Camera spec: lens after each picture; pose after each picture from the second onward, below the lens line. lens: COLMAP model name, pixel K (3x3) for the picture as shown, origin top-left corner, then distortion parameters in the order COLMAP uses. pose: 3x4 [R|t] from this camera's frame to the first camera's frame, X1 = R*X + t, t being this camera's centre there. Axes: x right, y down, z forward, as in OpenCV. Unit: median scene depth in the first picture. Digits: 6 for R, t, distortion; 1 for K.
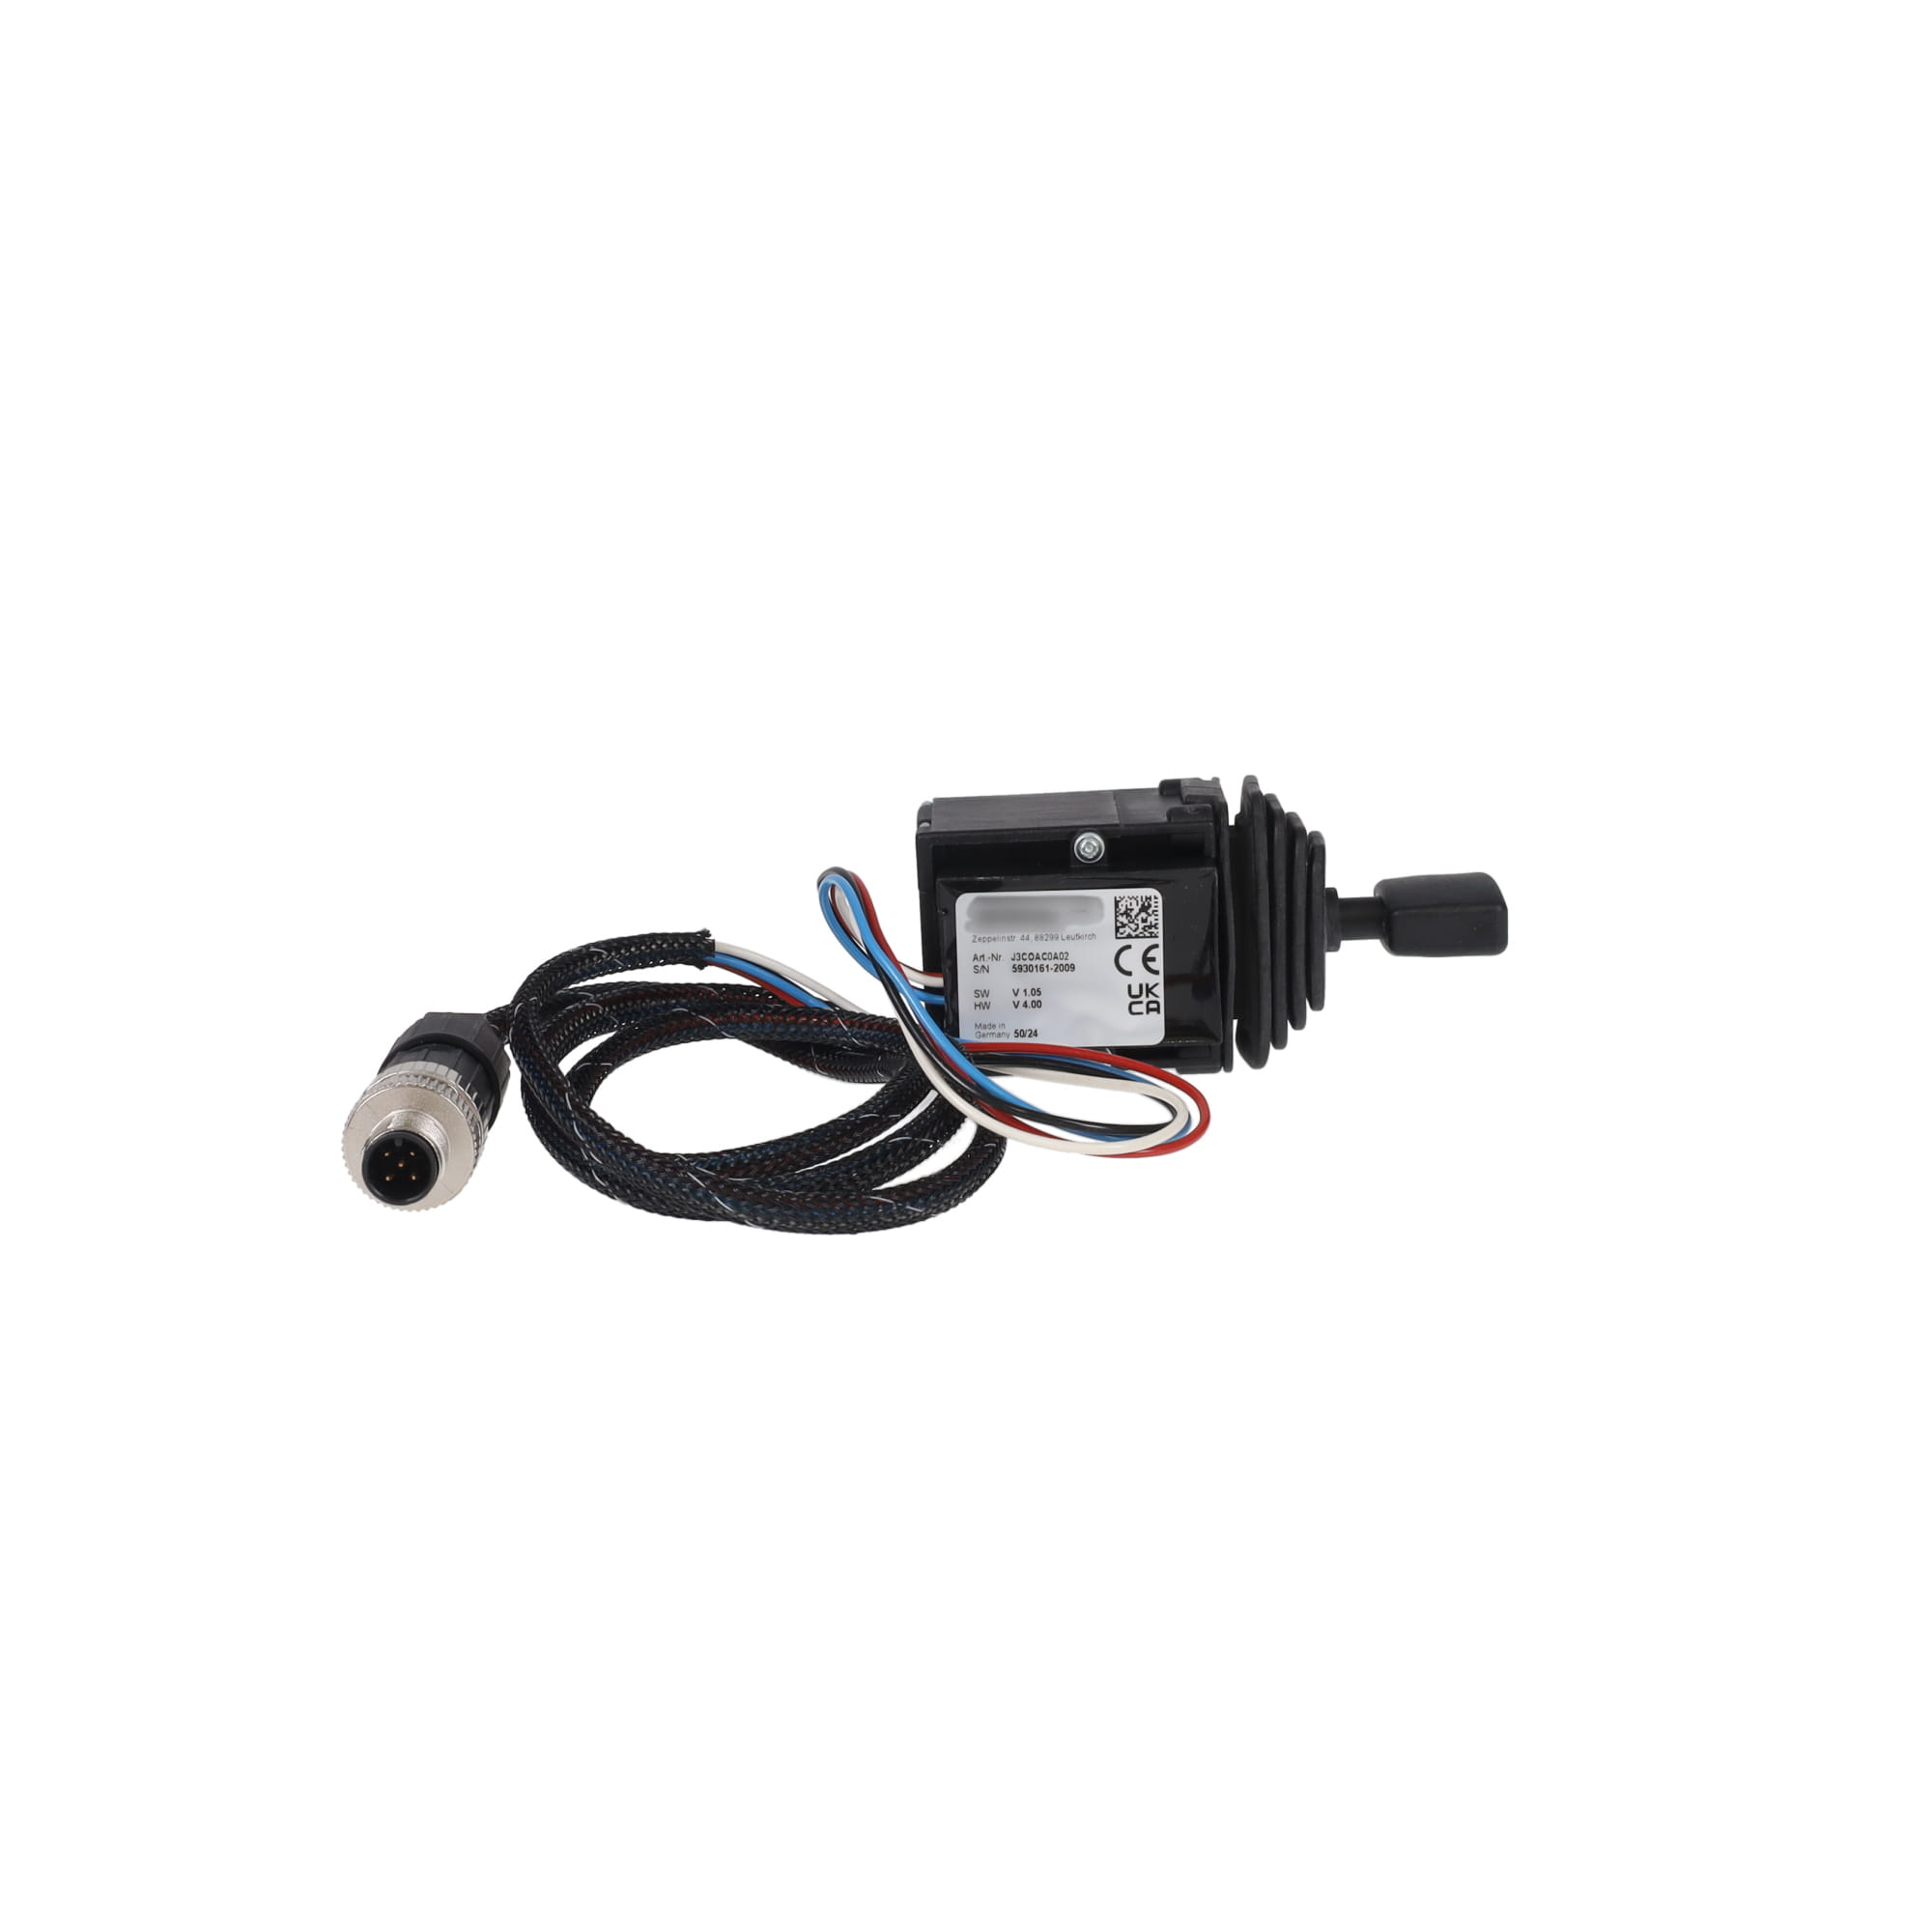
lens RADIAL K [[3161.9, 0, 966.0], [0, 3161.9, 966.0], [0, 0, 1]] dist [-0.005883, -0.002899]
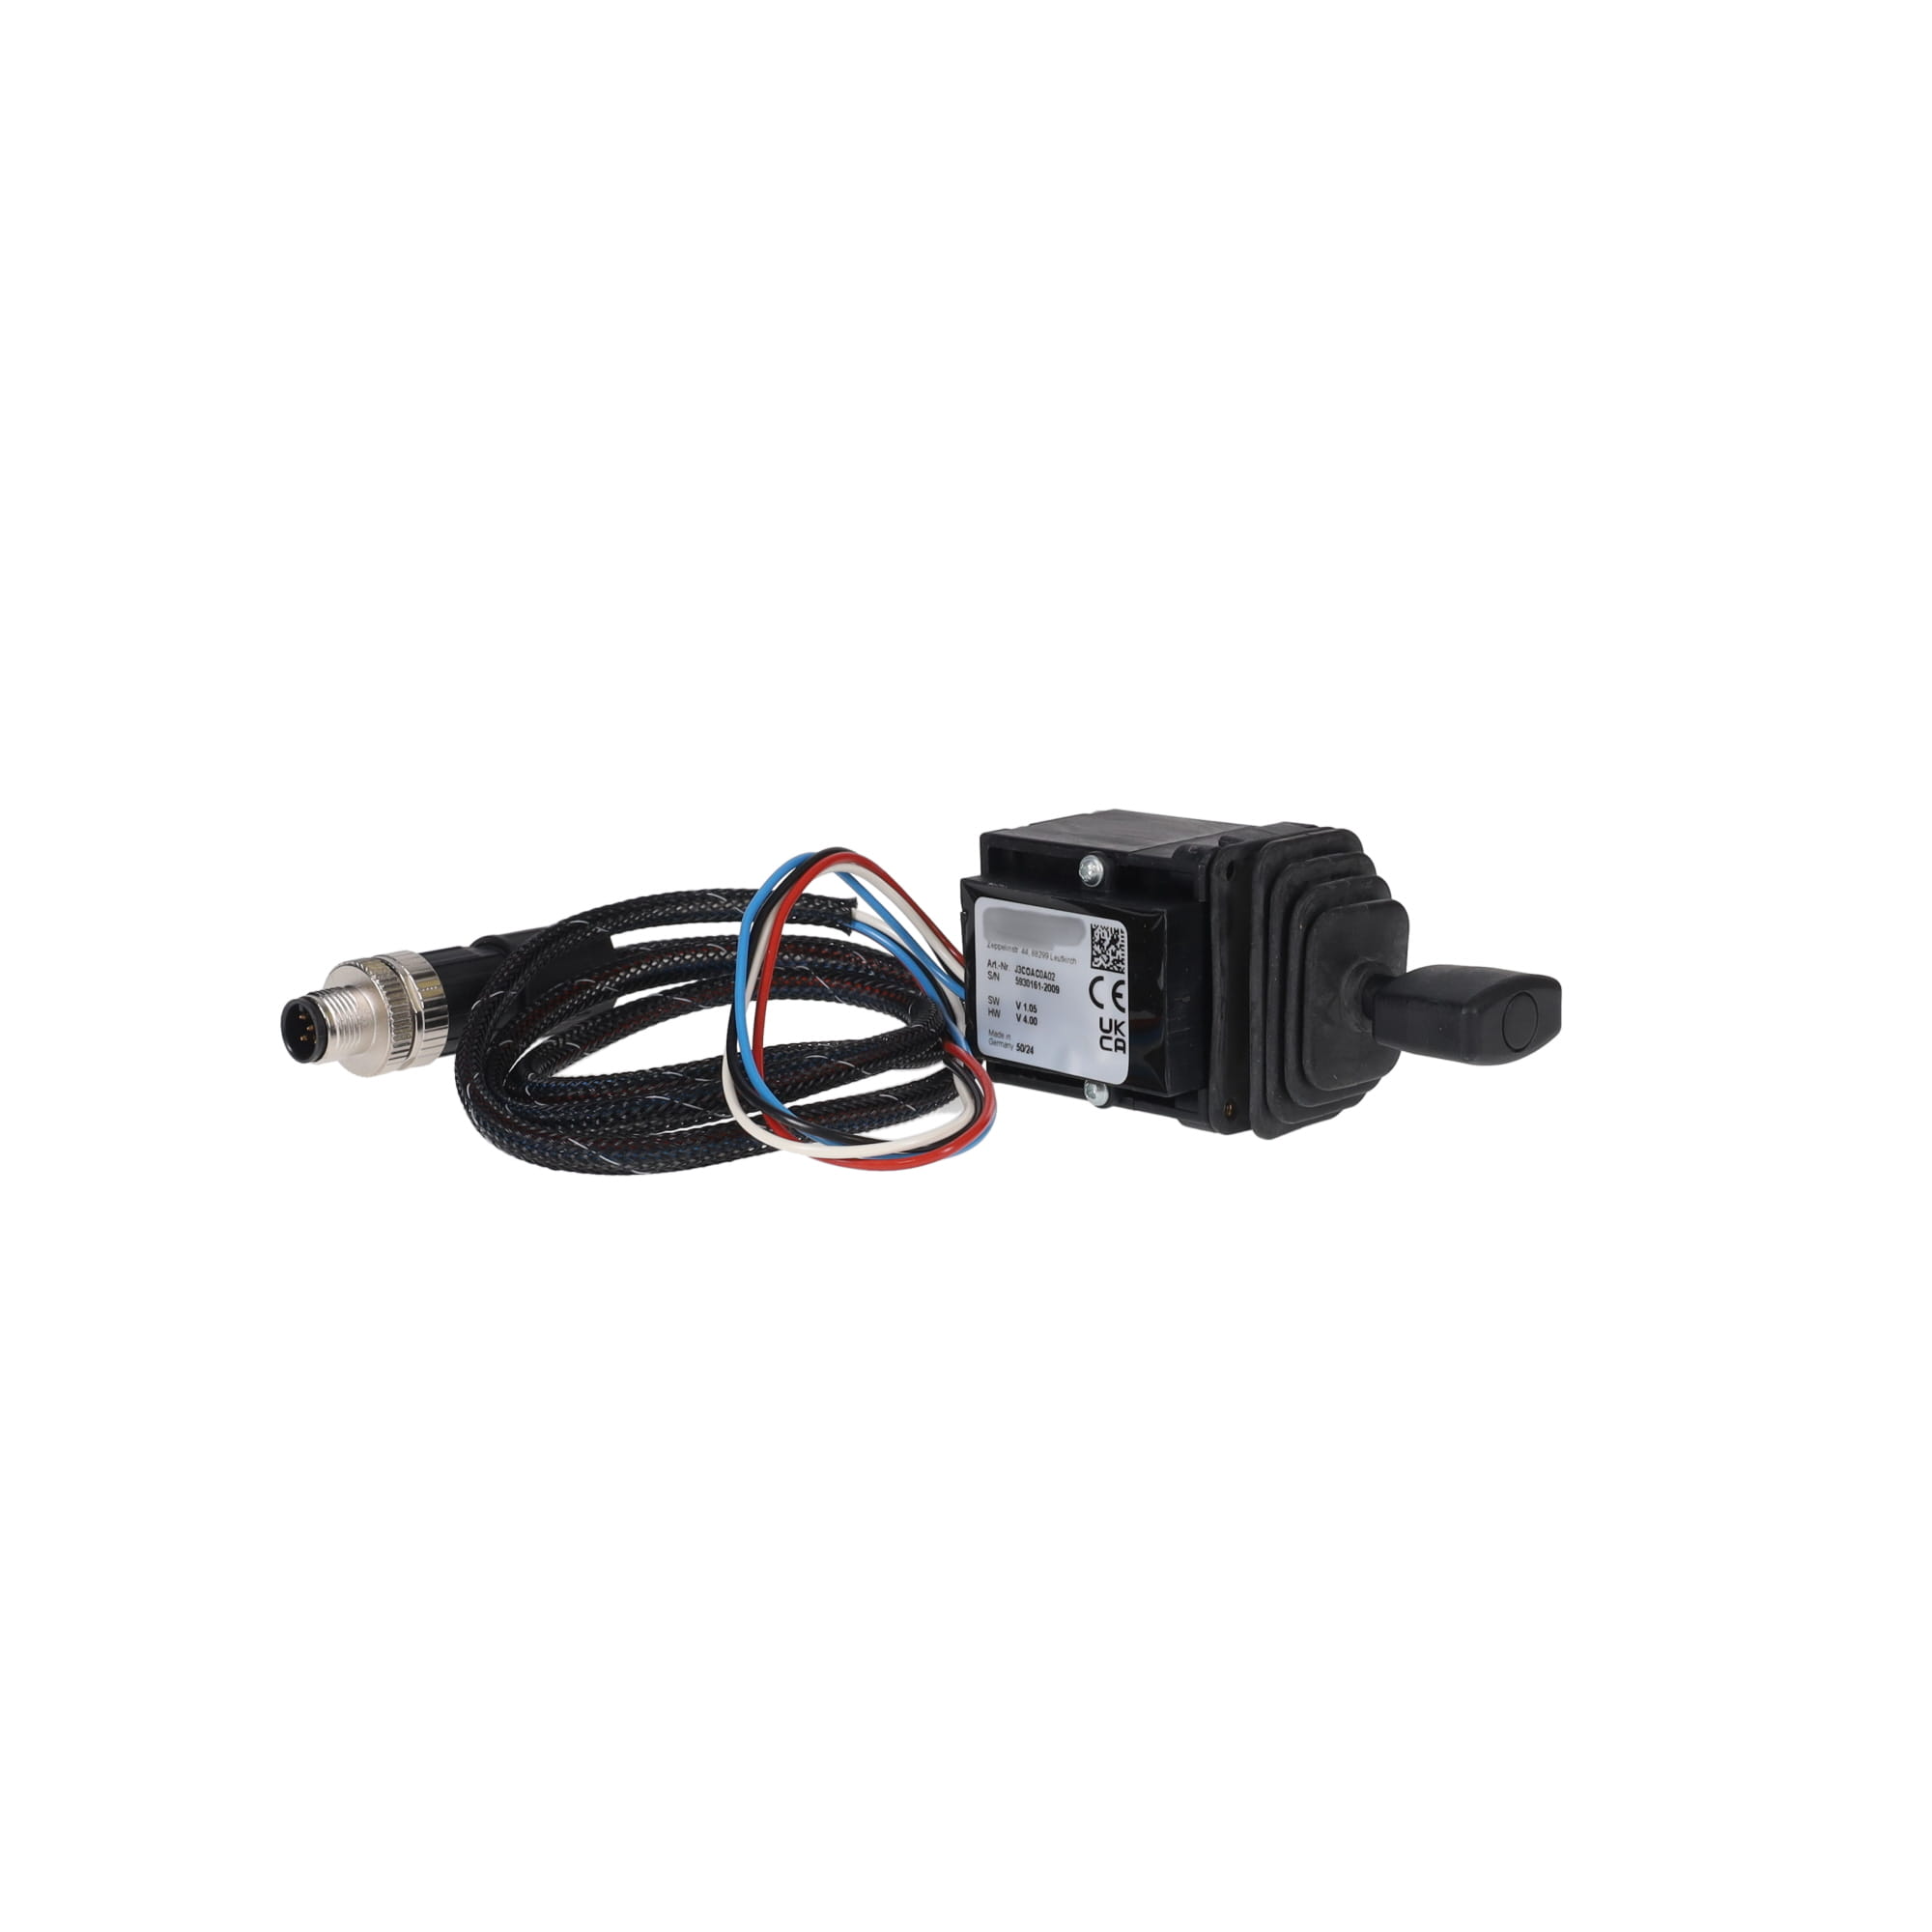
lens RADIAL K [[3161.9, 0, 966.0], [0, 3161.9, 966.0], [0, 0, 1]] dist [-0.005883, -0.002899]
pose [[0.706014, 0.165918, -0.688488, 0.683928], [-0.170444, 0.983402, 0.062206, -0.062530], [0.687381, 0.073430, 0.722575, 0.274136]]
